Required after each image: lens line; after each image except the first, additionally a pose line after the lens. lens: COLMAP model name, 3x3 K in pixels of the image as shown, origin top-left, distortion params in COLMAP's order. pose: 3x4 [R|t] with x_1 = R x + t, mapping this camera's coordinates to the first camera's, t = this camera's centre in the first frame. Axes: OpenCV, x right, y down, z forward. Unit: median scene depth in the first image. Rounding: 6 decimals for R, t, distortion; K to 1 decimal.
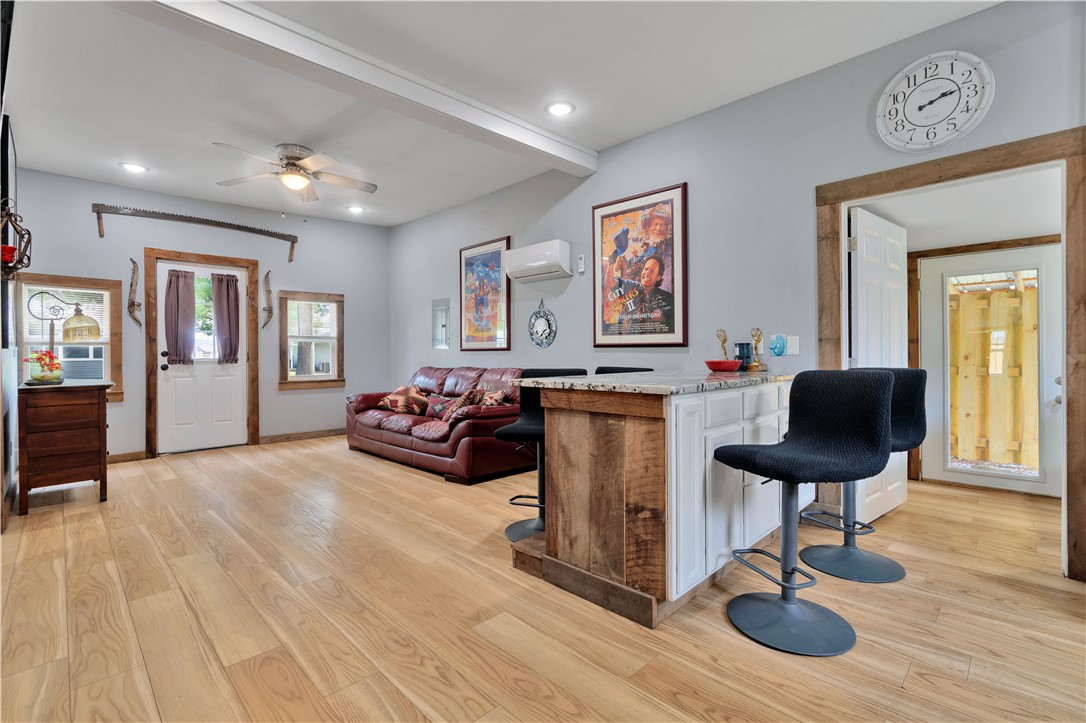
lens RADIAL K [[488.5, 0, 546.4], [0, 488.5, 353.1], [0, 0, 1]] dist [-0.002776, 0.000149]
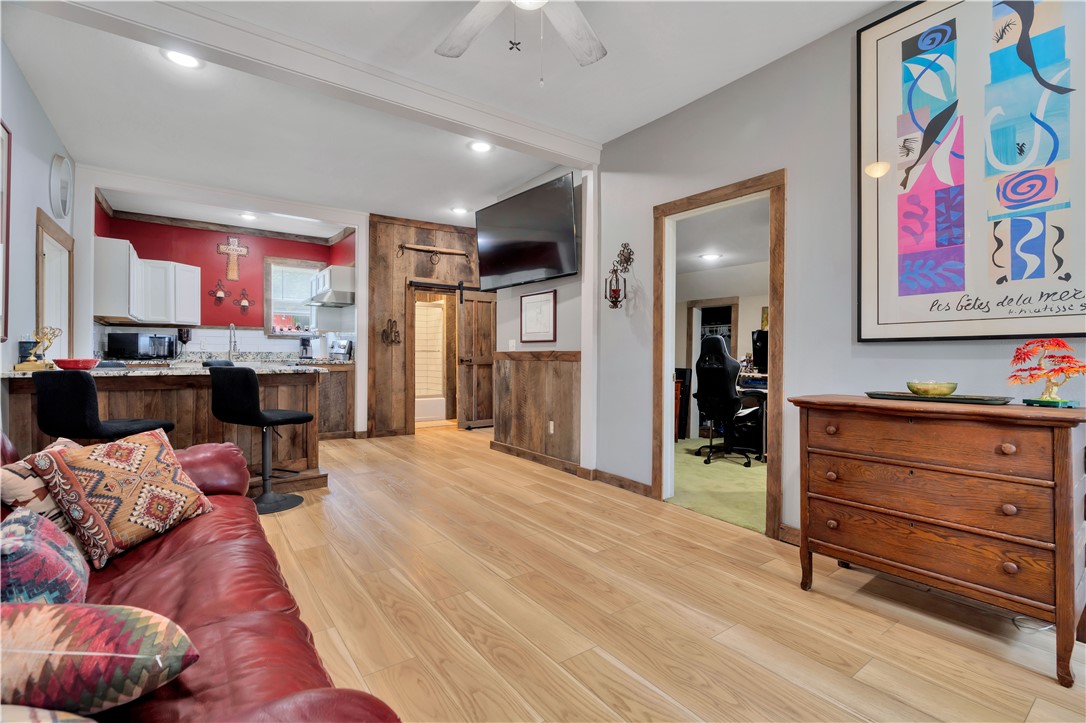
lens RADIAL K [[487.5, 0, 545.5], [0, 487.5, 359.1], [0, 0, 1]] dist [-0.004029, 0.001354]
pose [[-0.988130, 0.000920, 0.153614, -0.653108], [0.001973, 0.999976, 0.006702, 0.009353], [-0.153604, 0.006926, -0.988108, 1.584240]]
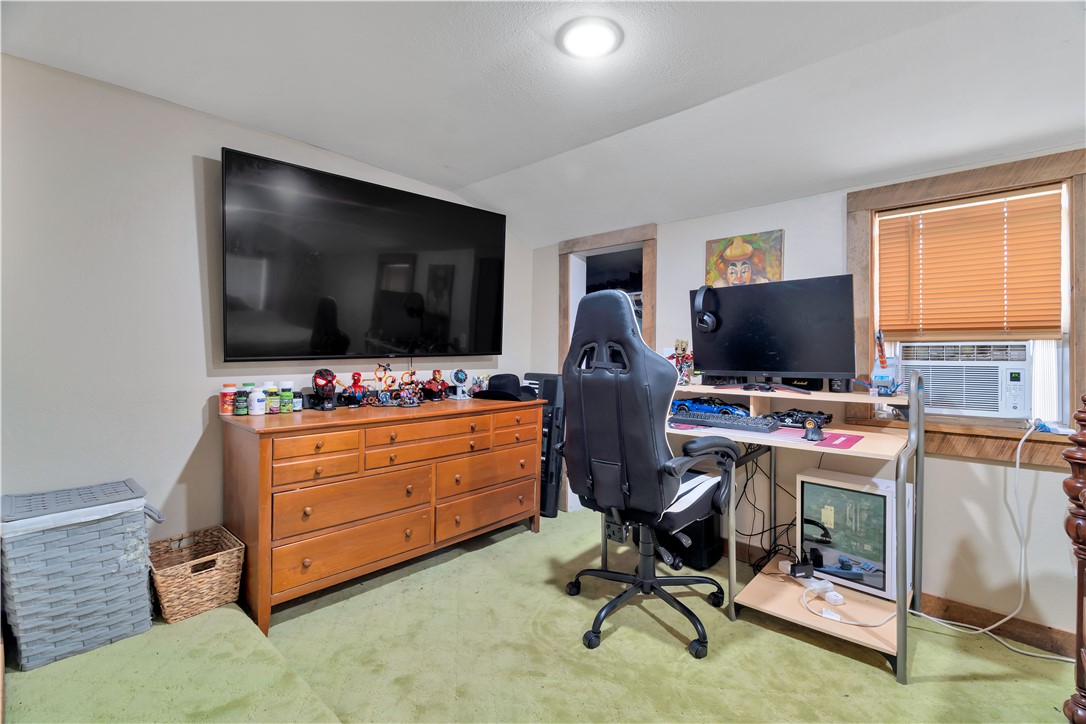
lens RADIAL K [[487.5, 0, 545.5], [0, 487.5, 359.6], [0, 0, 1]] dist [-0.004029, 0.001354]
pose [[-0.999223, 0.013898, -0.036882, -0.828726], [0.013432, 0.999827, 0.012846, 0.017028], [0.037054, 0.012340, -0.999237, 0.664092]]
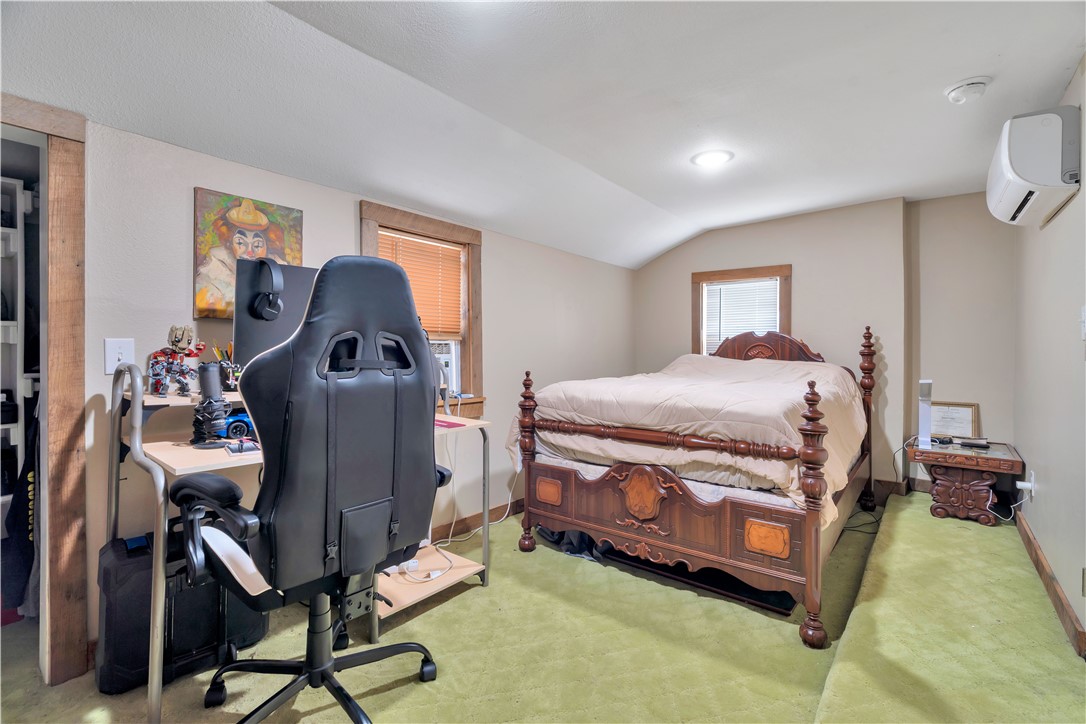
lens RADIAL K [[508.9, 0, 542.3], [0, 508.9, 345.6], [0, 0, 1]] dist [-0.000973, 0.000289]
pose [[0.122279, 0.004775, -0.992484, -0.536307], [-0.002872, 0.999986, 0.004457, 0.014832], [0.992492, 0.002305, 0.122291, 0.251957]]
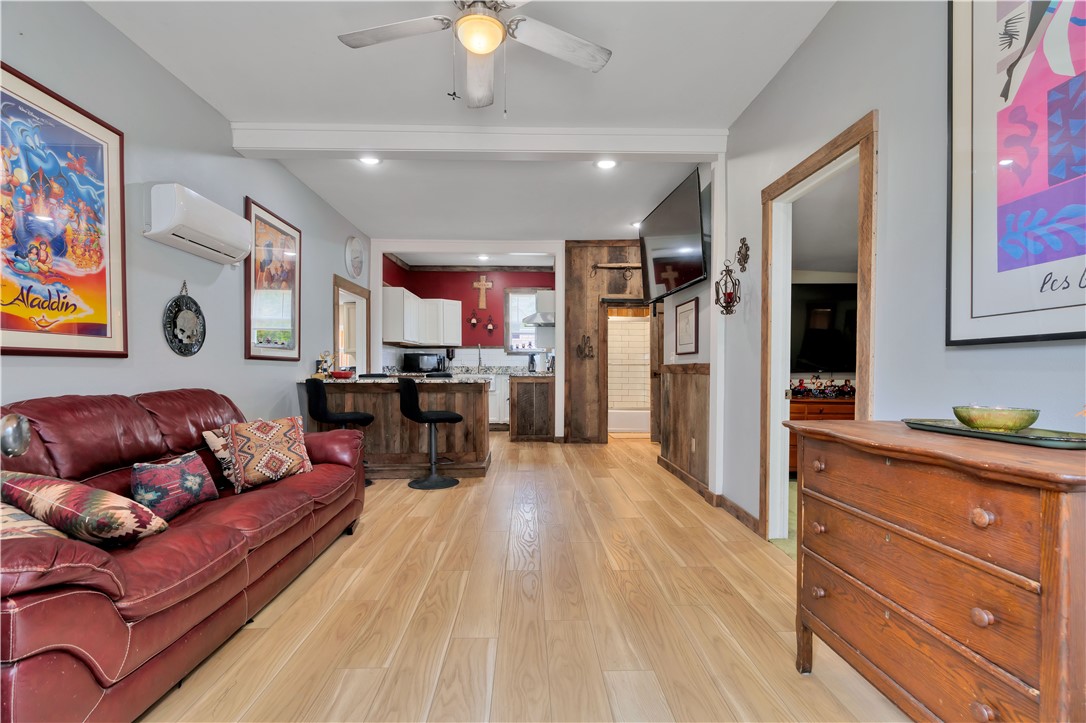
lens RADIAL K [[490.7, 0, 541.9], [0, 490.7, 378.3], [0, 0, 1]] dist [-0.001502, 0.001023]
pose [[-0.724153, -0.008323, 0.689589, -1.006647], [0.003420, 0.999872, 0.015660, 0.012760], [-0.689631, 0.013698, -0.724032, 1.447581]]
